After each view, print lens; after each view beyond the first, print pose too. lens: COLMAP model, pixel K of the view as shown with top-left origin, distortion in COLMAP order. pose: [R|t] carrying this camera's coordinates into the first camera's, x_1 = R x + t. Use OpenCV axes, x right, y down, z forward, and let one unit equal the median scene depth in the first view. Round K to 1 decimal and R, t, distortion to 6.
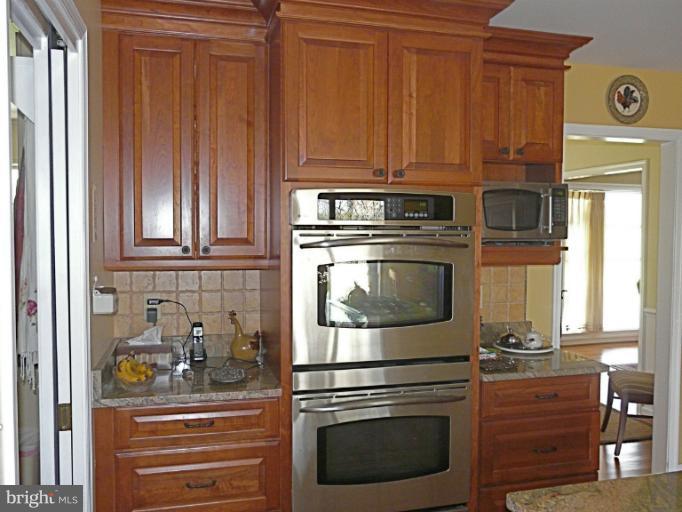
lens RADIAL K [[588.8, 0, 339.5], [0, 588.8, 255.5], [0, 0, 1]] dist [-0.061317, 0.075546]
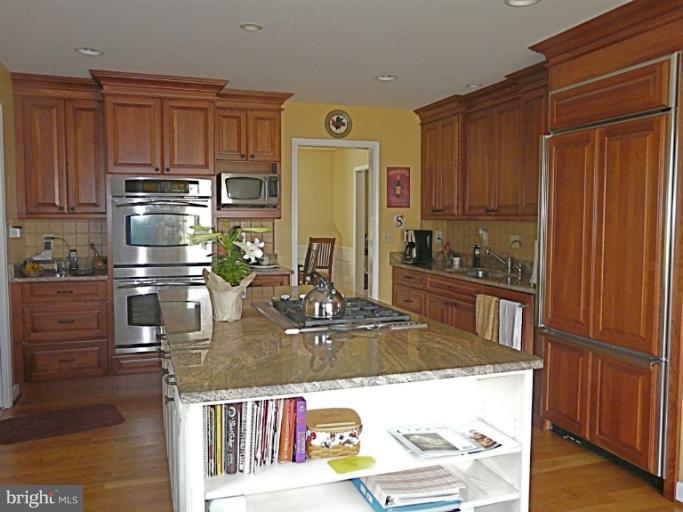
lens RADIAL K [[589.7, 0, 343.4], [0, 589.7, 256.2], [0, 0, 1]] dist [-0.061317, 0.075546]
pose [[0.997269, -0.005083, 0.073681, 0.494793], [0.002843, 0.999531, 0.030475, 0.085729], [-0.073802, -0.030182, 0.996816, -0.942187]]
